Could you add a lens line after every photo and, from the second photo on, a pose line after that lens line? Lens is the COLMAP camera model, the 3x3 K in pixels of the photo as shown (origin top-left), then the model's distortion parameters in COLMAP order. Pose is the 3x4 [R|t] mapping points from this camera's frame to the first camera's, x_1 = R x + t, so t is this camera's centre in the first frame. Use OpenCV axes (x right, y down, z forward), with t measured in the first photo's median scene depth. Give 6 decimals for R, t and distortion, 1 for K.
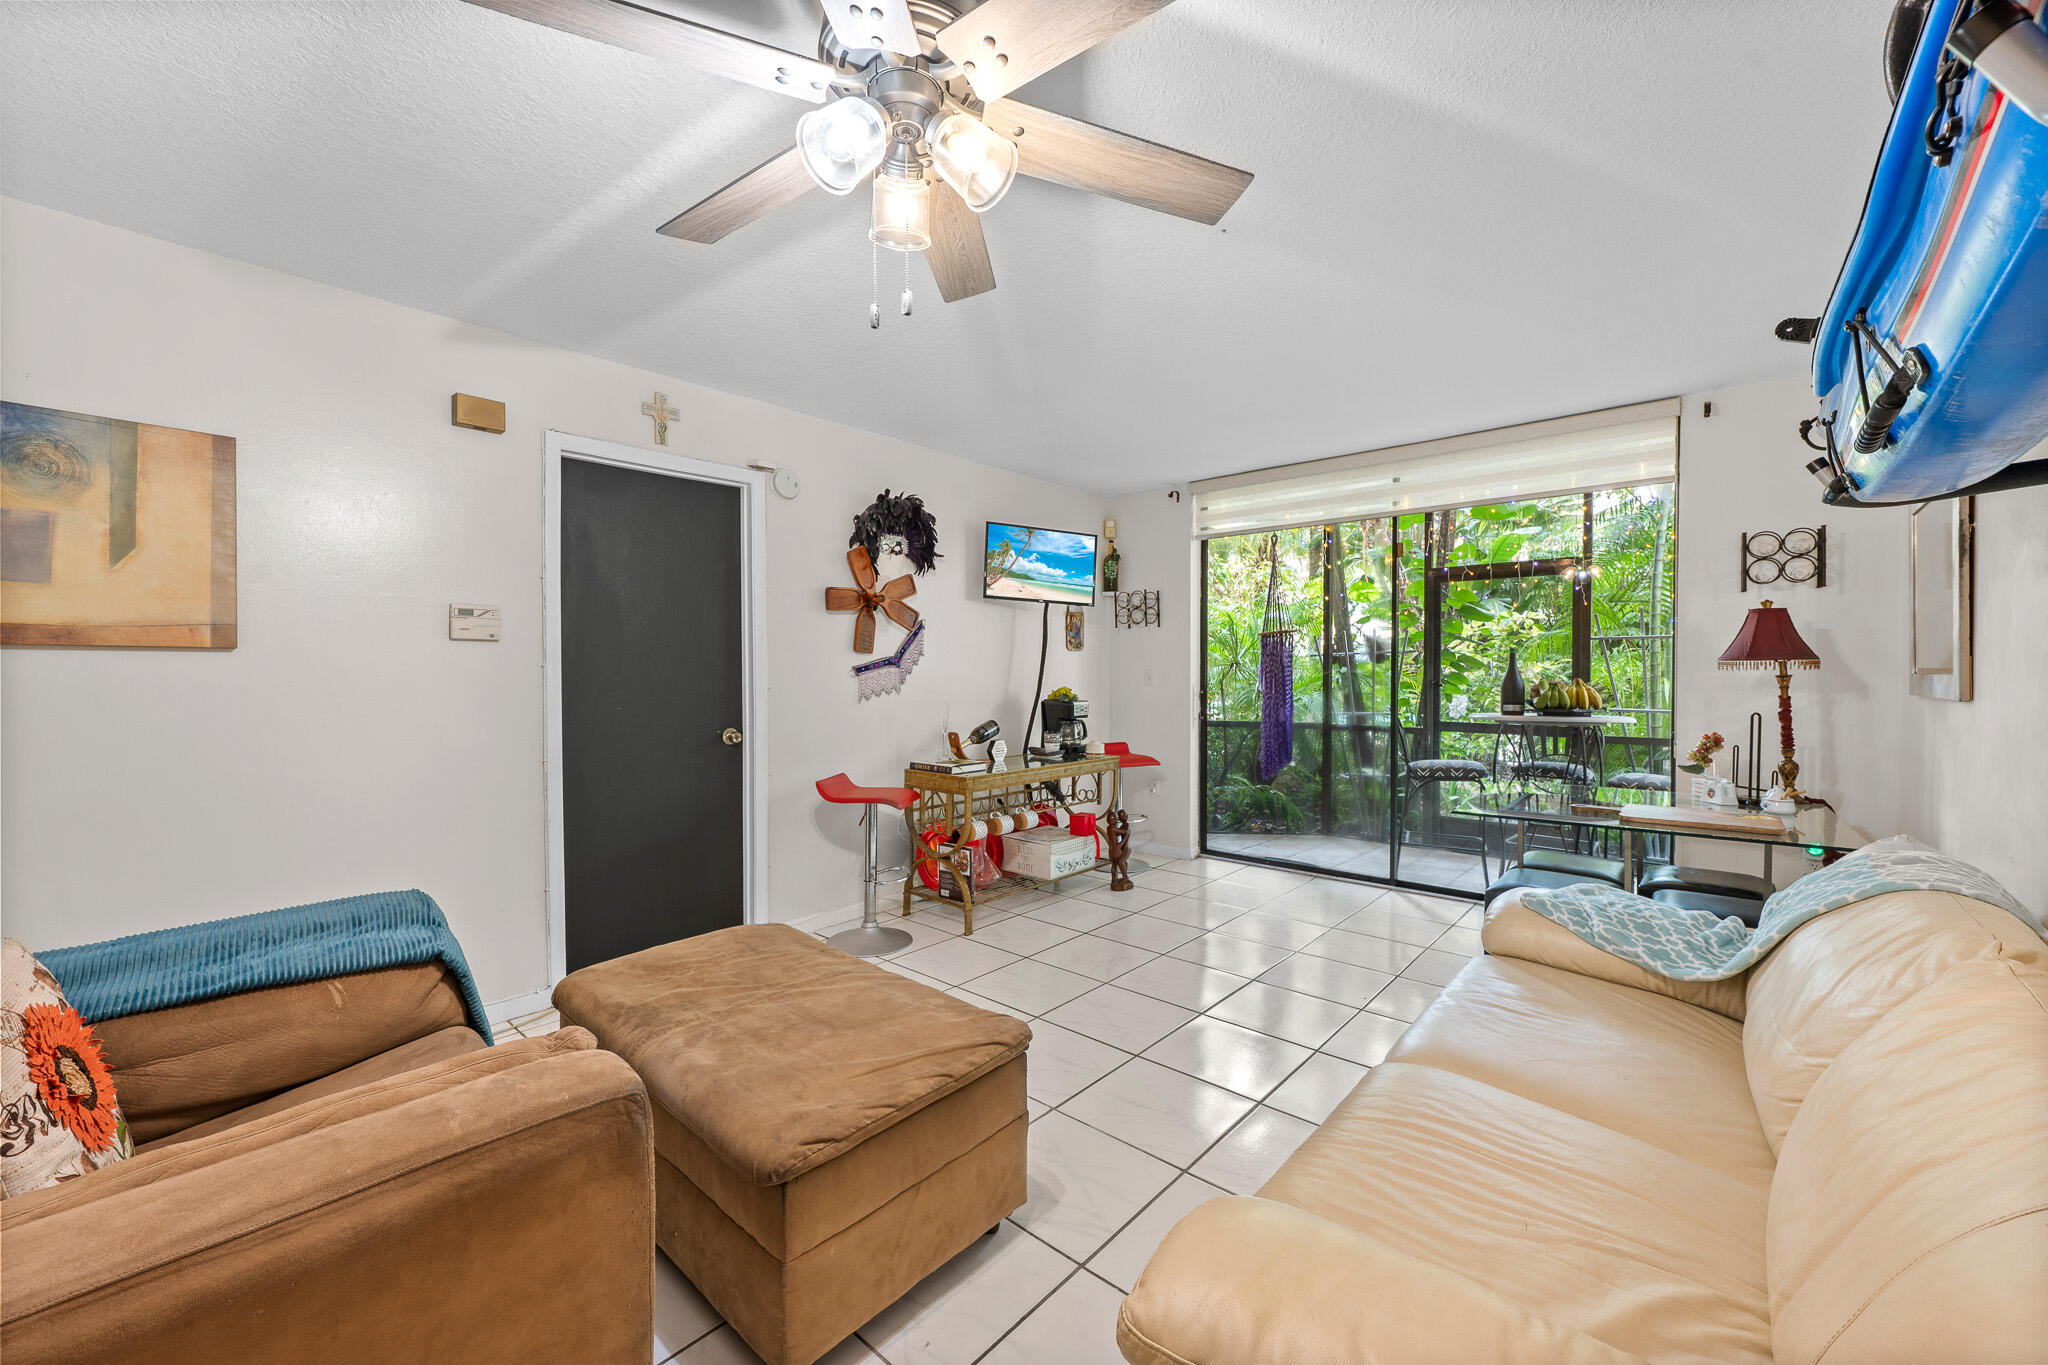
lens RADIAL K [[819.0, 0, 1019.6], [0, 819.0, 676.1], [0, 0, 1]] dist [0.002005, -0.000575]
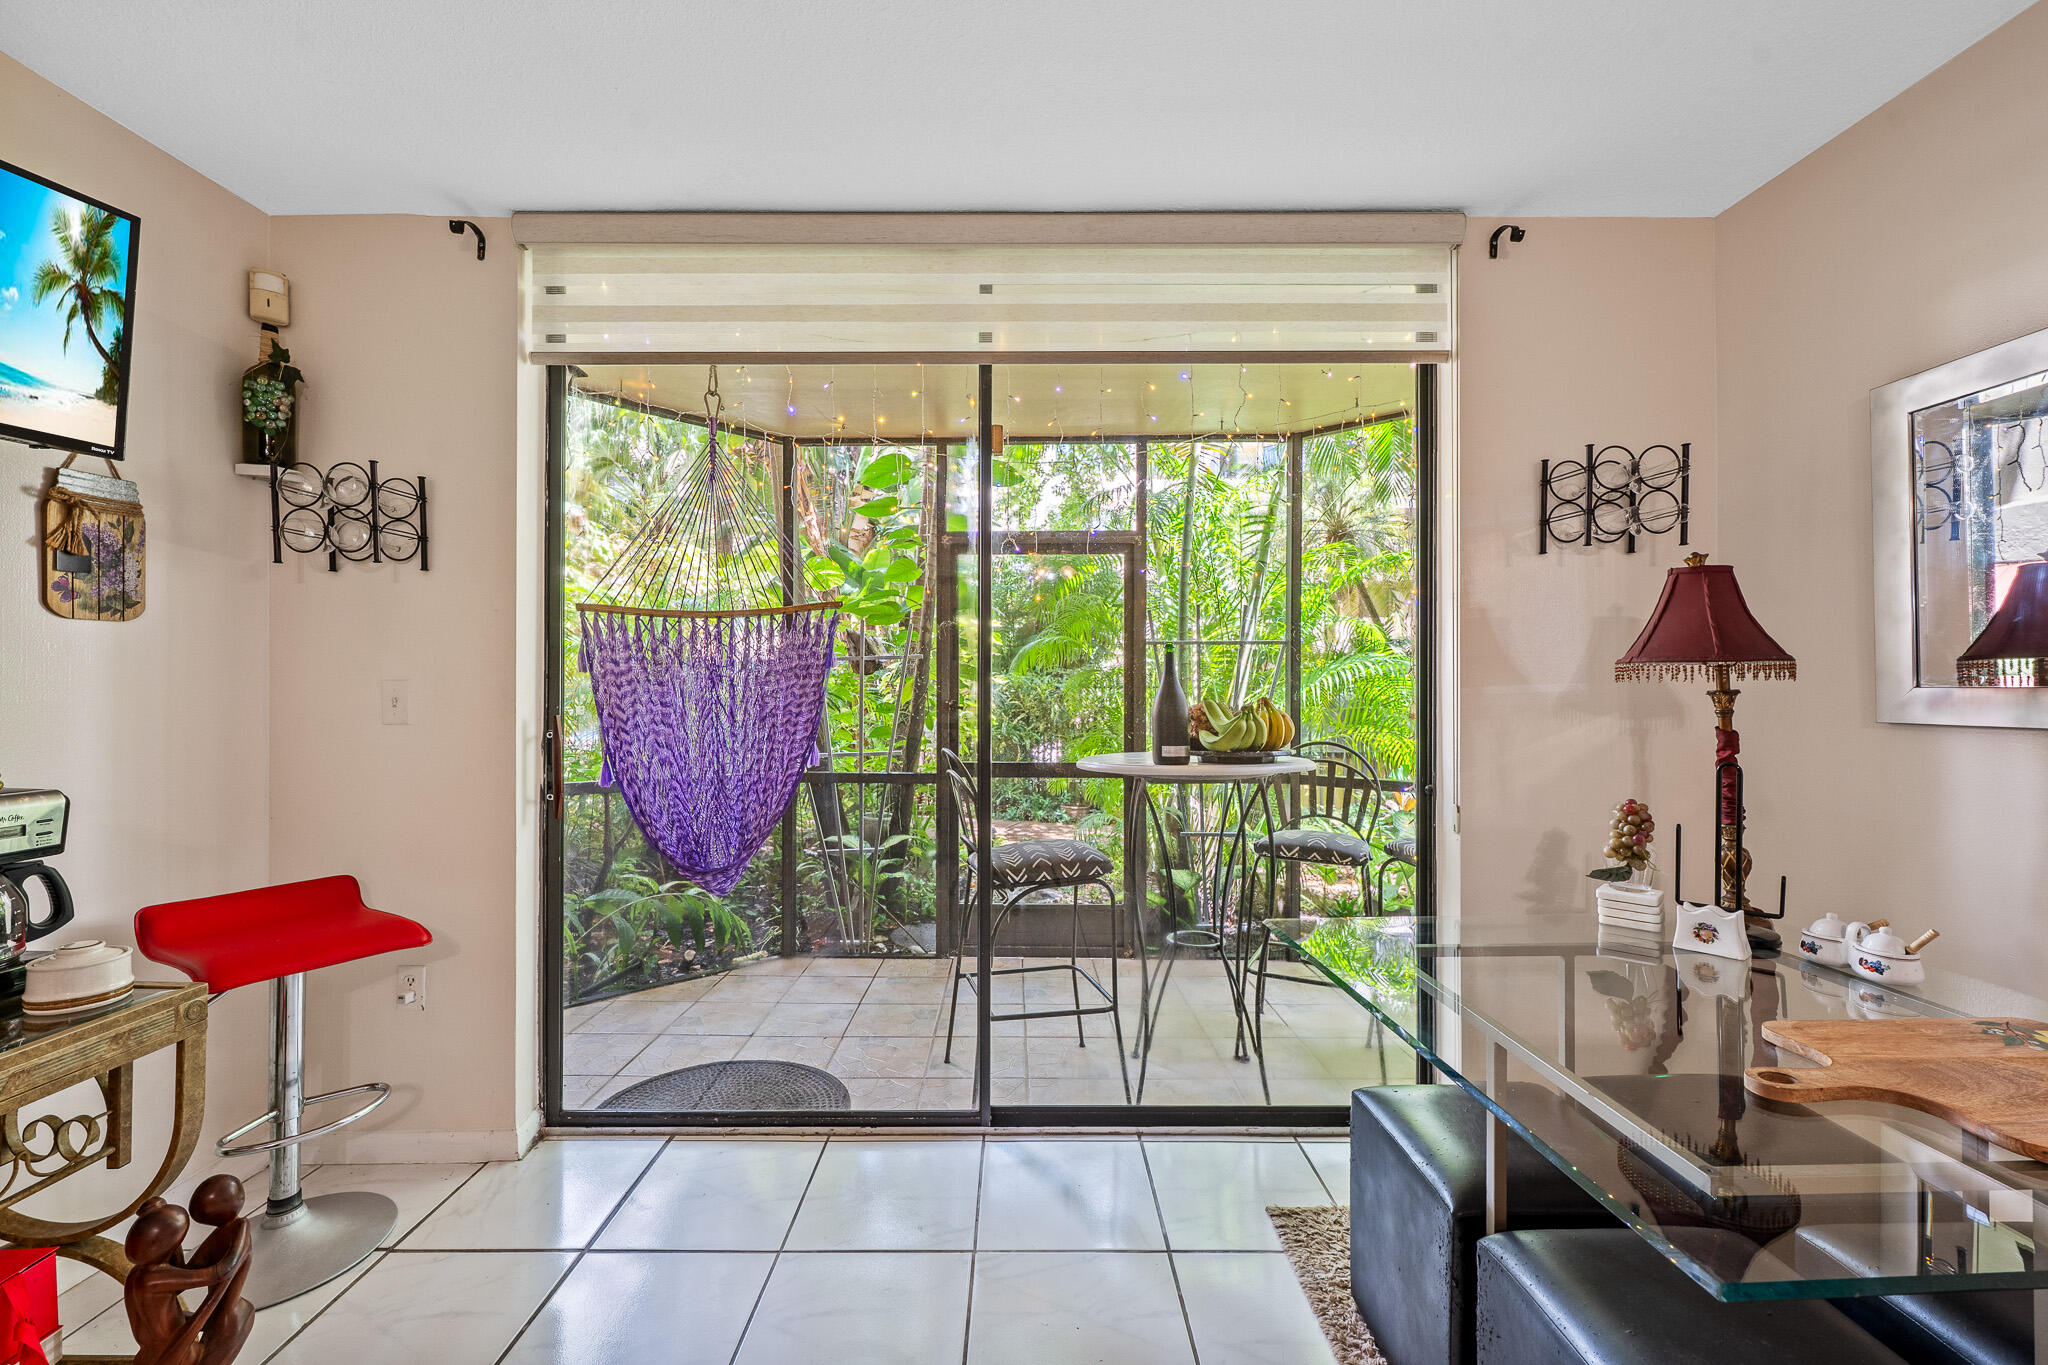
lens RADIAL K [[819.0, 0, 1022.0], [0, 819.0, 678.9], [0, 0, 1]] dist [0.002005, -0.000575]
pose [[0.750581, 0.006930, 0.660742, 0.164170], [0.004593, 0.999866, -0.015705, -0.001899], [-0.660763, 0.014823, 0.750448, 0.677463]]
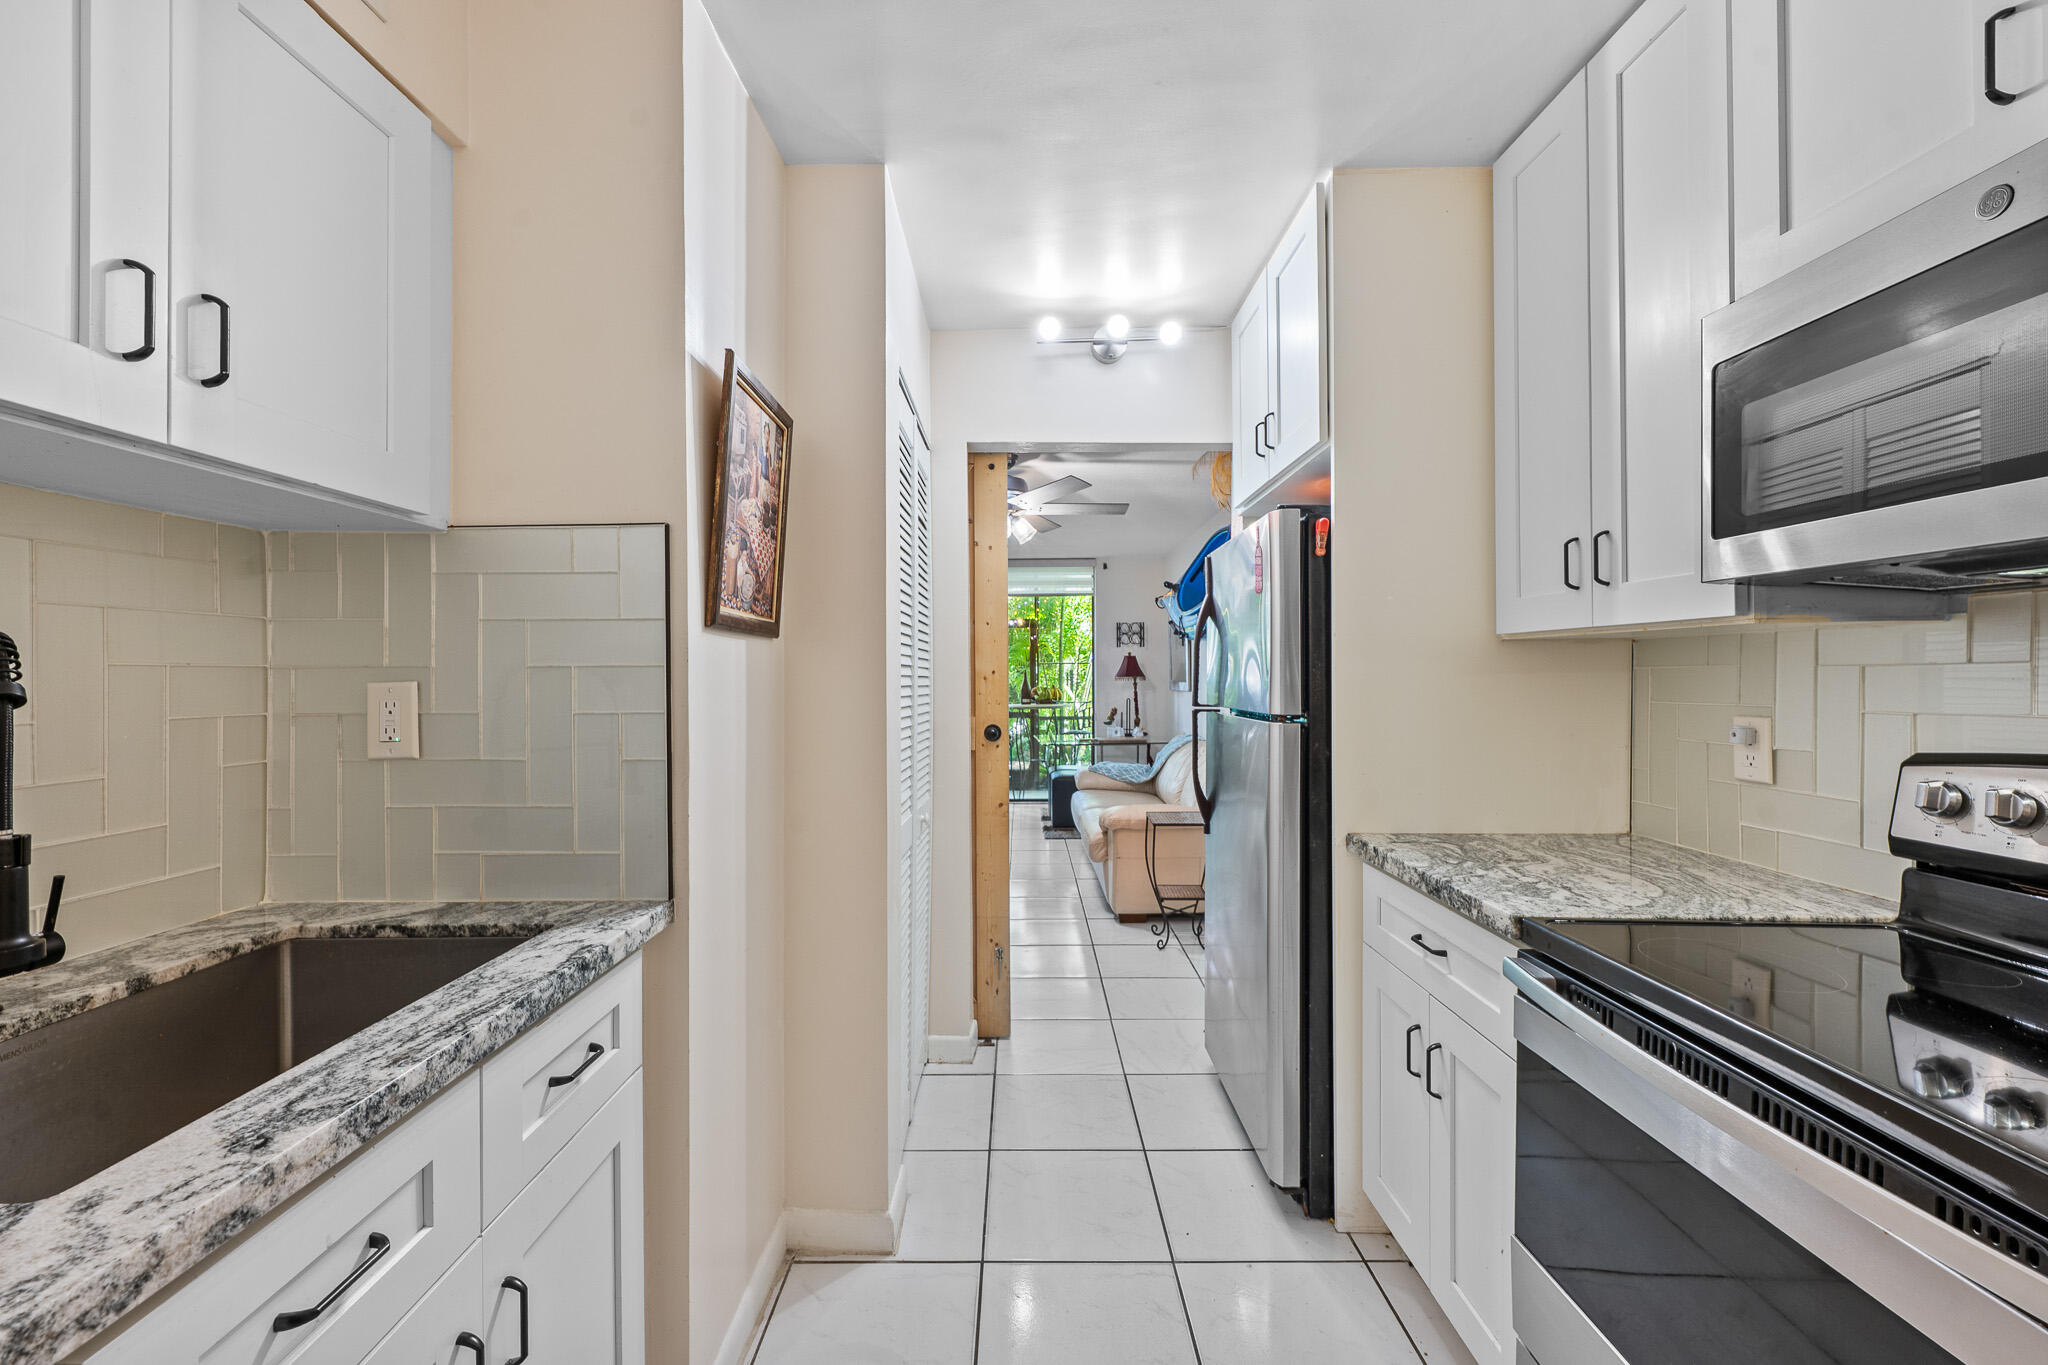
lens RADIAL K [[819.0, 0, 1025.4], [0, 819.0, 674.9], [0, 0, 1]] dist [0.002005, -0.000575]
pose [[0.749692, -0.003701, 0.661777, -0.717967], [0.011640, 0.999903, -0.007594, -0.008033], [-0.661685, 0.013396, 0.749662, -0.477772]]
